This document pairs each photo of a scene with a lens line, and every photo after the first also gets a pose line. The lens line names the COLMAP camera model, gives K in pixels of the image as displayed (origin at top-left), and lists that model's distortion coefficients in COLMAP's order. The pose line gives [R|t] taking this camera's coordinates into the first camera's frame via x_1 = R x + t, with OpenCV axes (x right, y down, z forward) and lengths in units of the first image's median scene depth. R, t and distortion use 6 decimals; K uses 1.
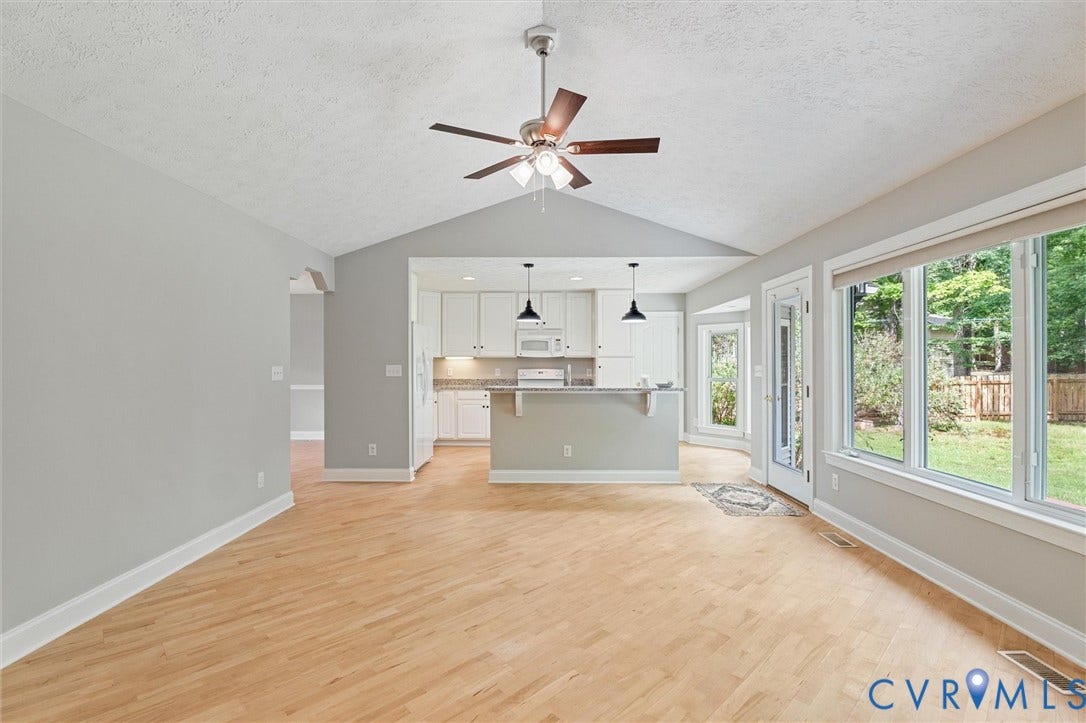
lens RADIAL K [[488.7, 0, 543.0], [0, 488.7, 361.5], [0, 0, 1]] dist [-0.009294, -0.000030]
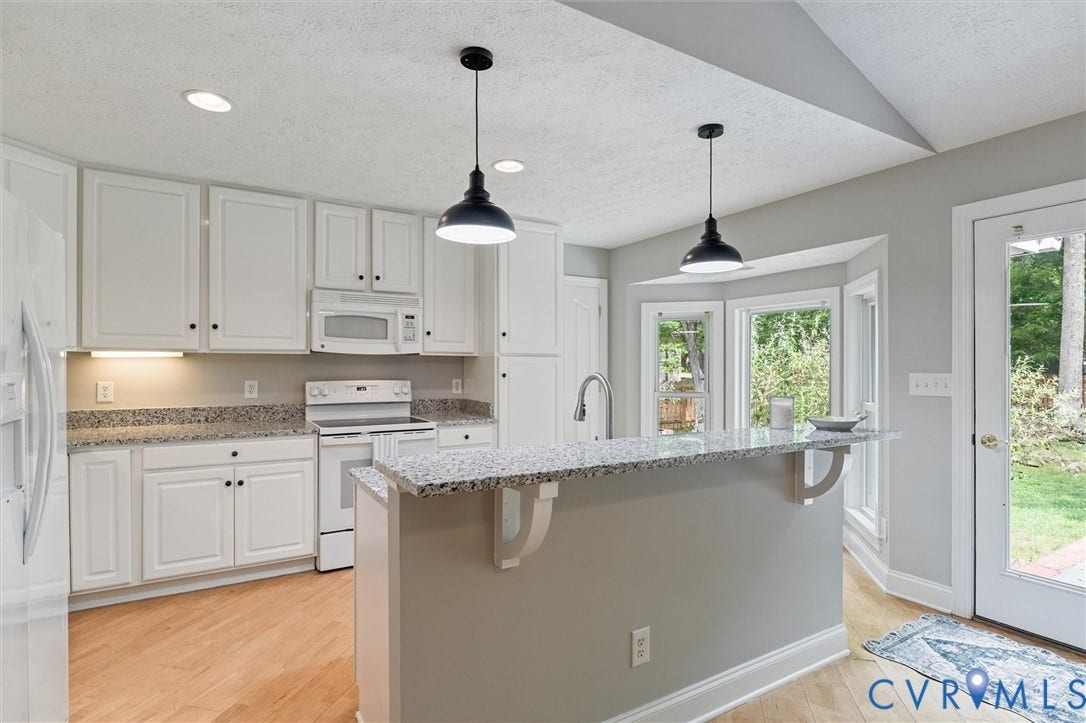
lens RADIAL K [[547.7, 0, 540.0], [0, 547.7, 366.5], [0, 0, 1]] dist [-0.002480, 0.000069]
pose [[0.855212, -0.000679, 0.518278, -0.177132], [-0.001906, 0.999988, 0.004456, -0.000223], [-0.518275, -0.004799, 0.855201, 0.678238]]
